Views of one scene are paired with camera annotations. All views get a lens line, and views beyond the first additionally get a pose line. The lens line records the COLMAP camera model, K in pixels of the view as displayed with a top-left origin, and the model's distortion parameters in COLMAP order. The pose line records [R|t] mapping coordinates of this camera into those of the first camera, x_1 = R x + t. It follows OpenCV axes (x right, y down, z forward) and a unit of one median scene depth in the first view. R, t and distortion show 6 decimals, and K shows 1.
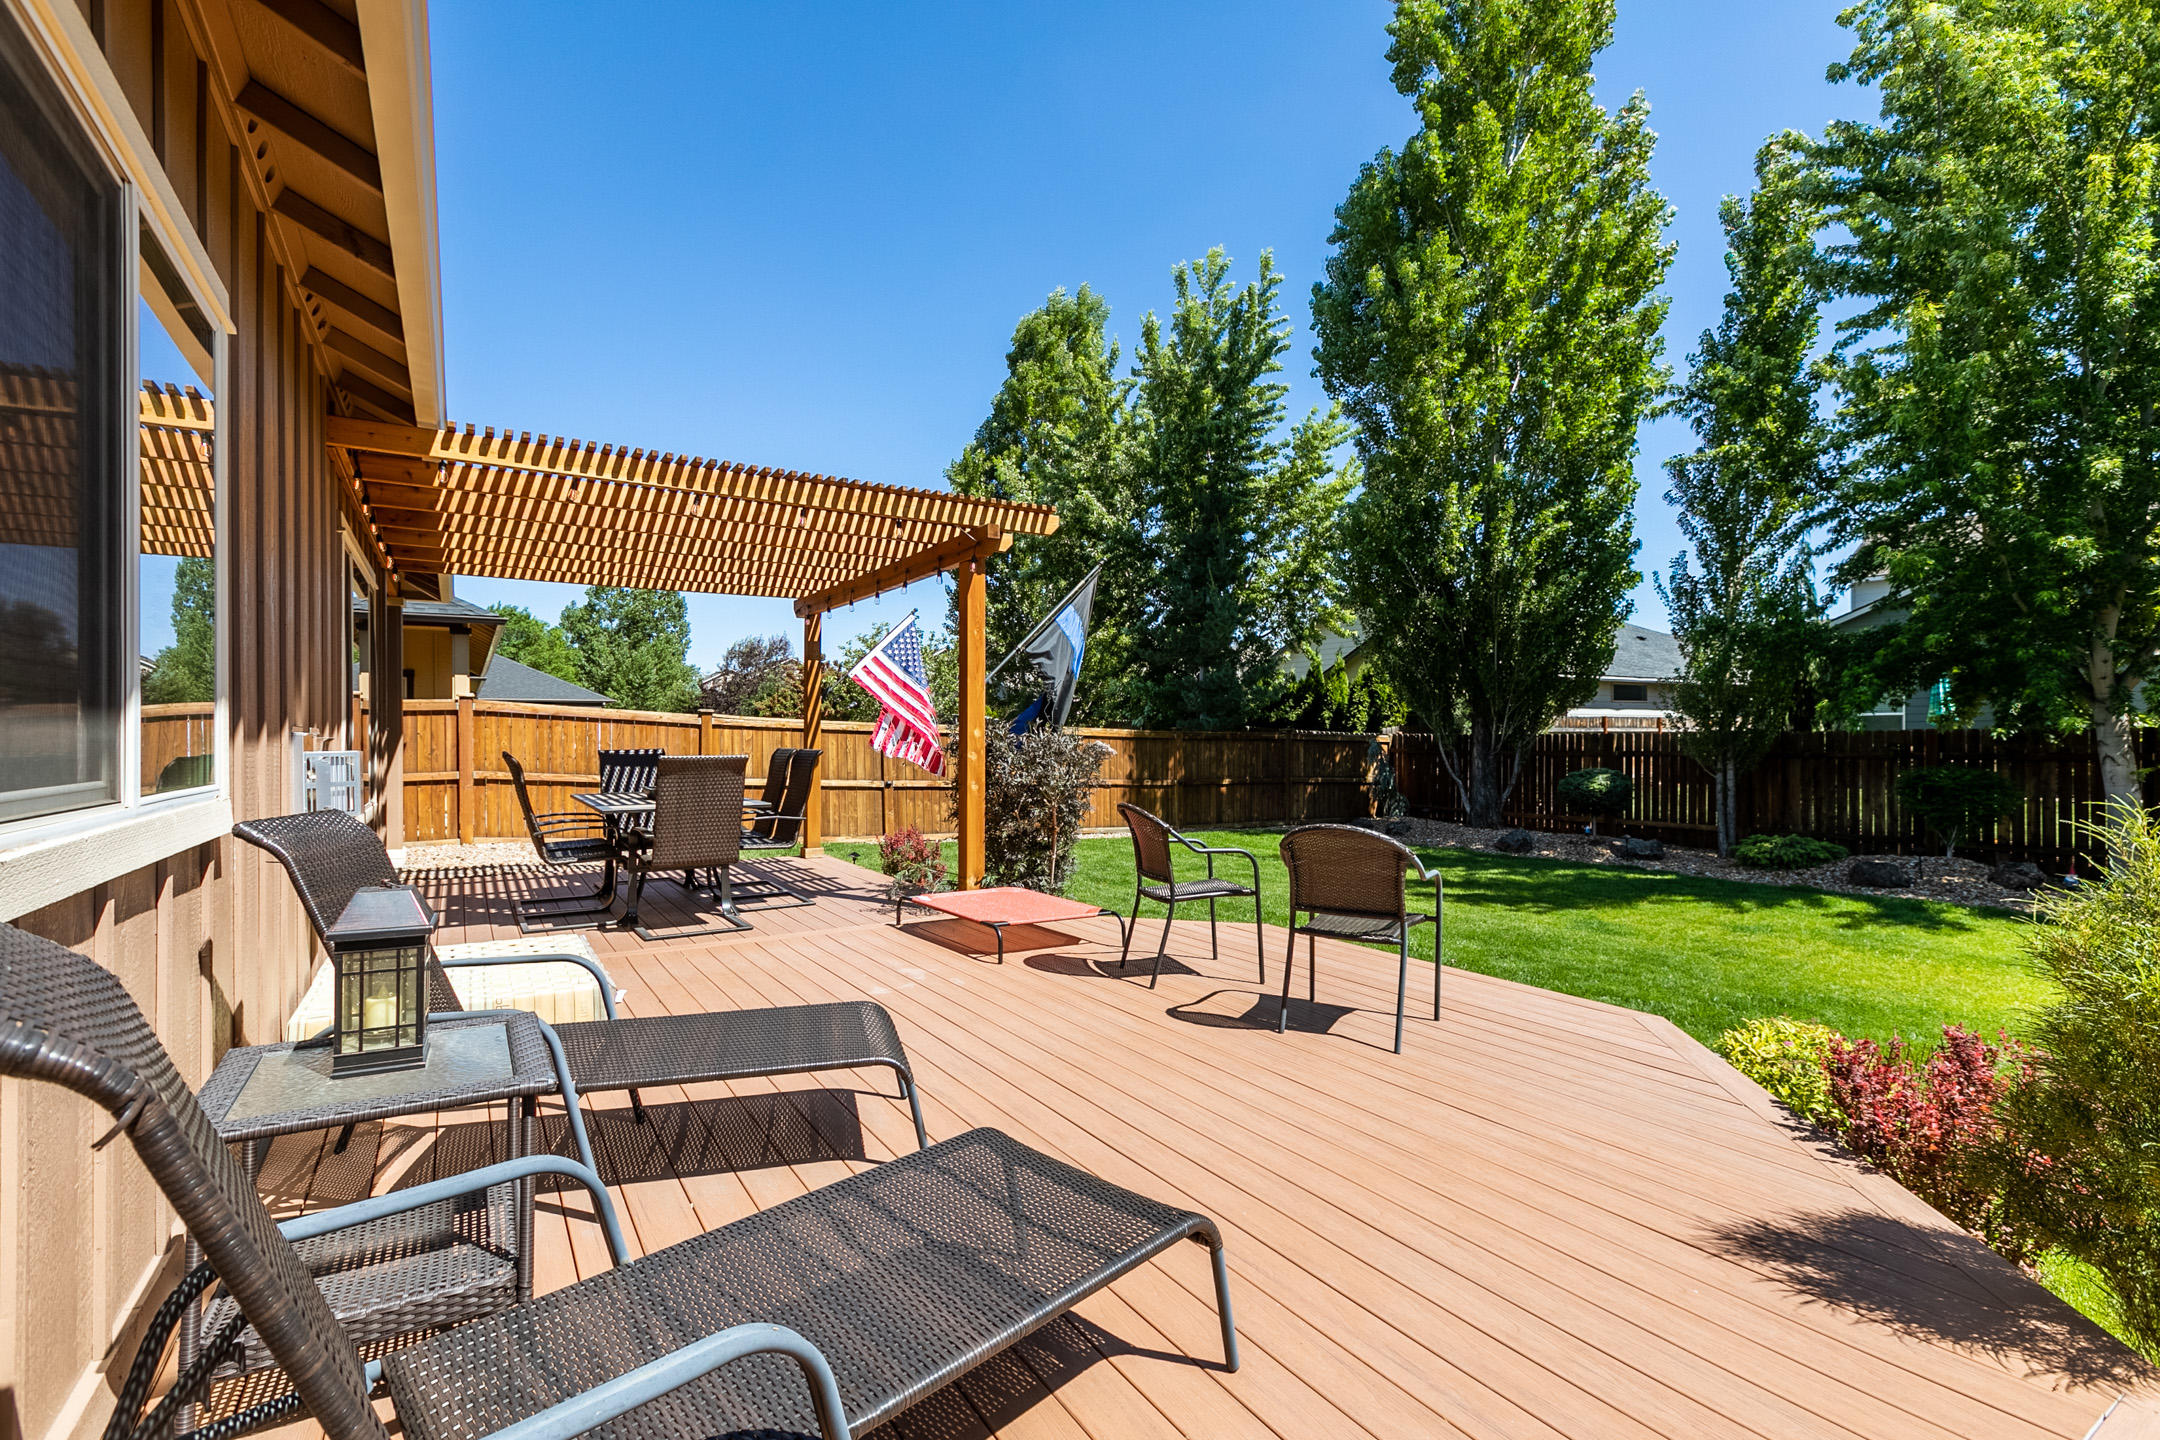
lens RADIAL K [[959.0, 0, 1069.6], [0, 959.0, 732.9], [0, 0, 1]] dist [0.002294, 0.000348]
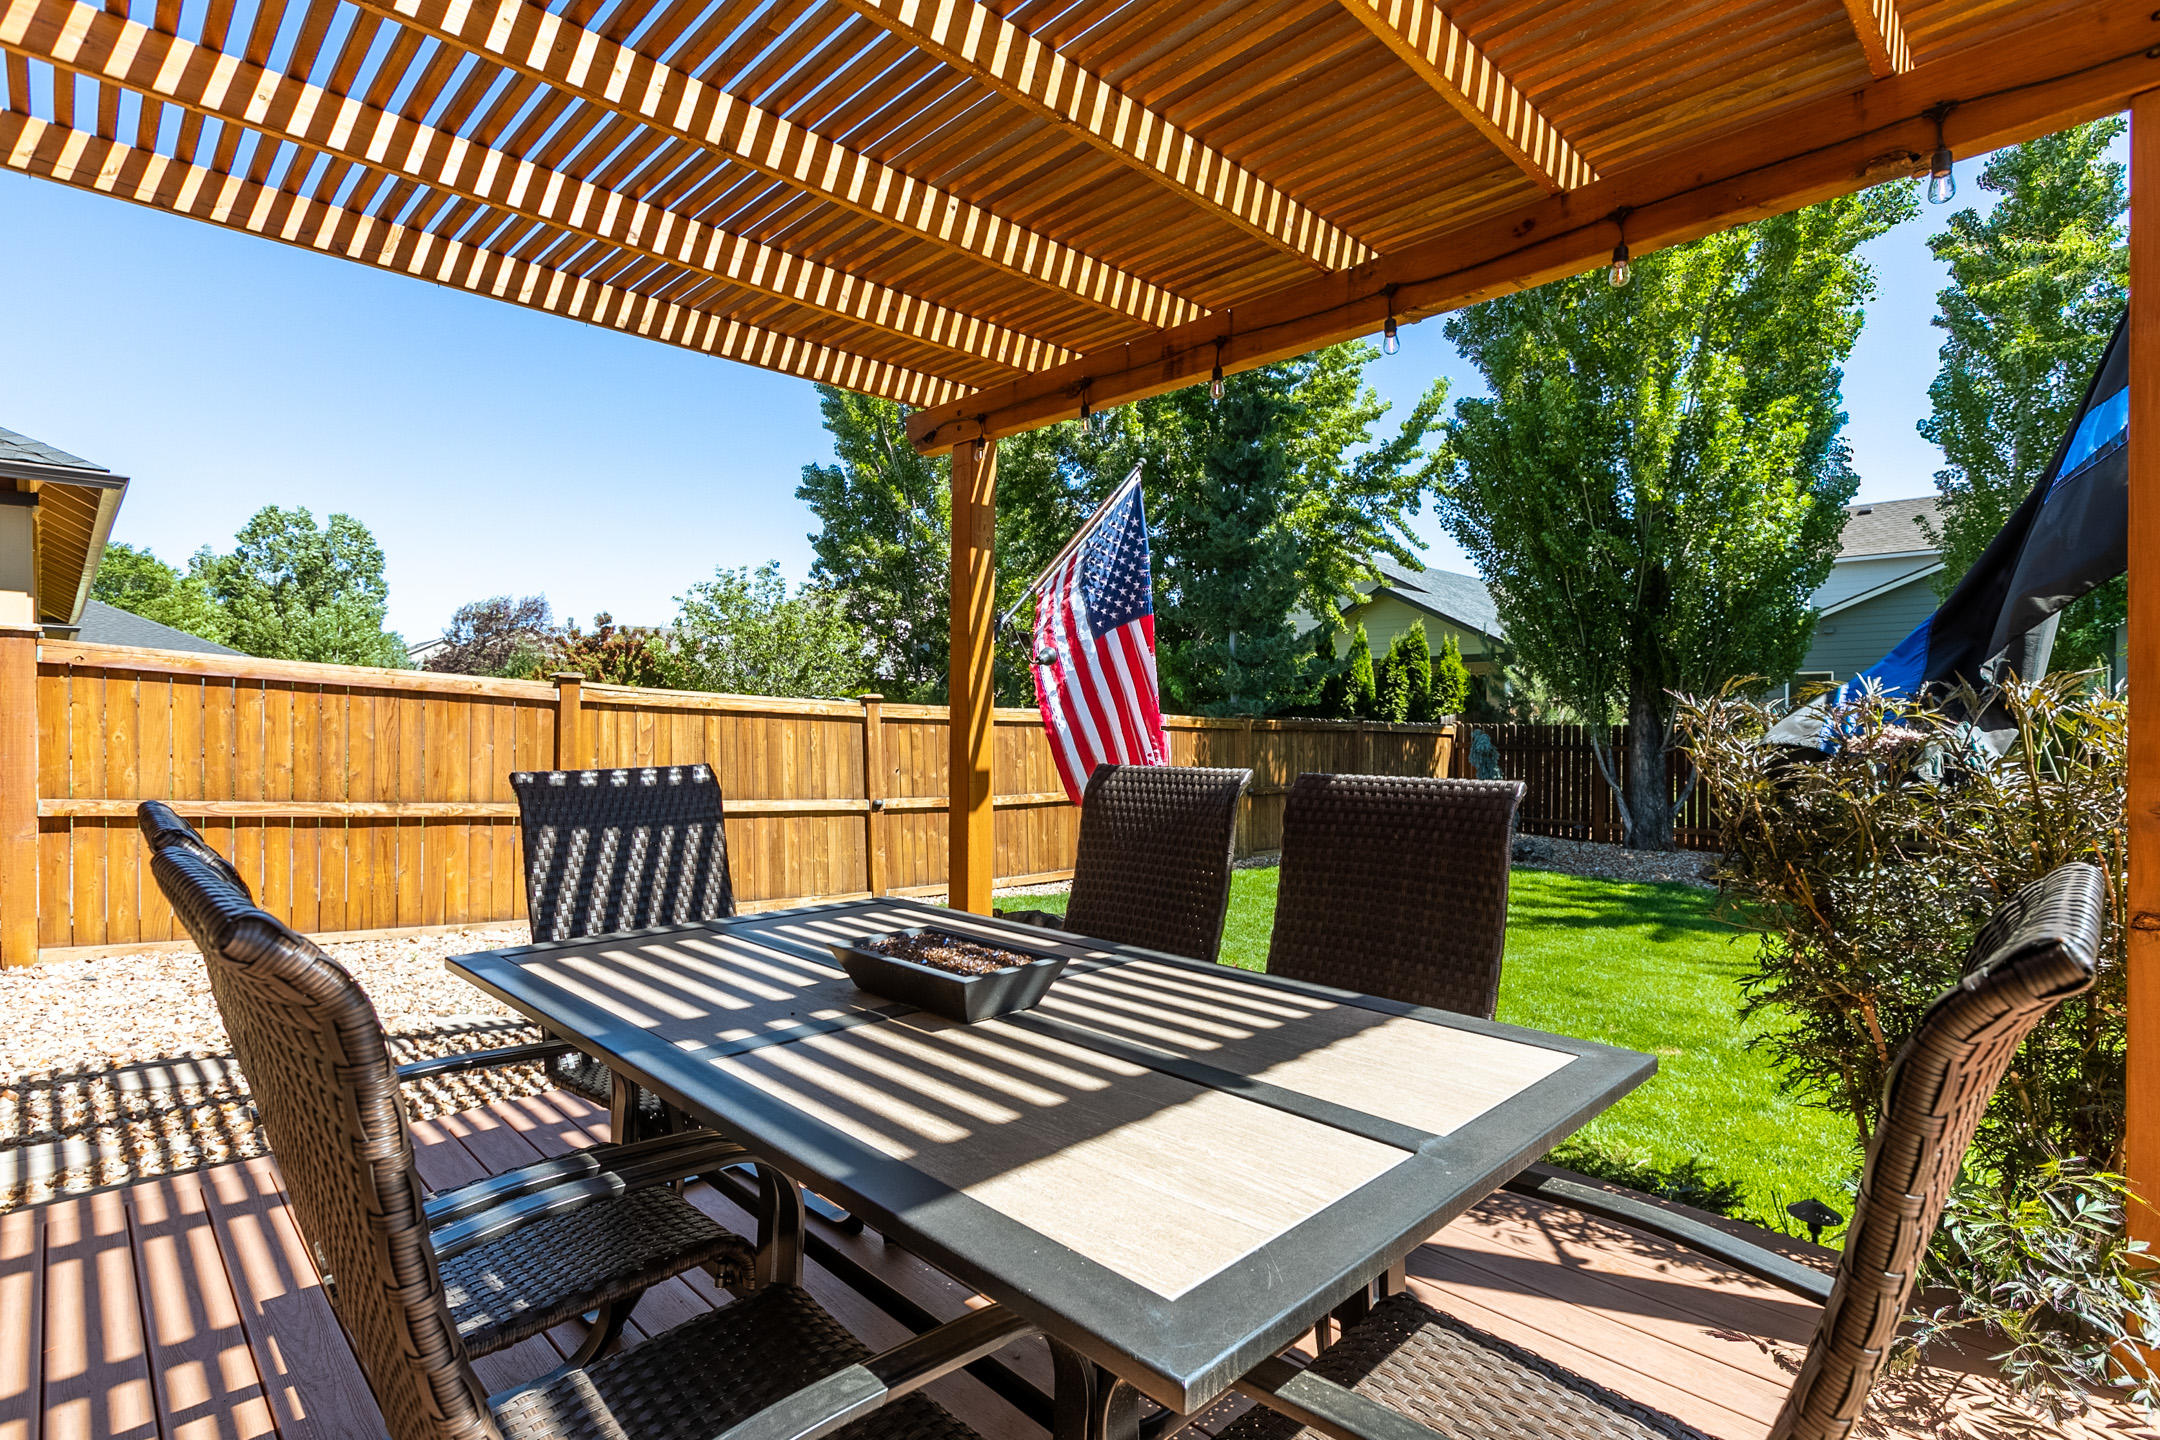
lens RADIAL K [[1038.8, 0, 1089.6], [0, 1038.8, 718.7], [0, 0, 1]] dist [-0.003753, 0.000790]
pose [[0.974707, 0.004658, 0.223438, -0.203593], [-0.003947, 0.999986, -0.003628, 0.001517], [-0.223452, 0.002654, 0.974711, 0.340201]]
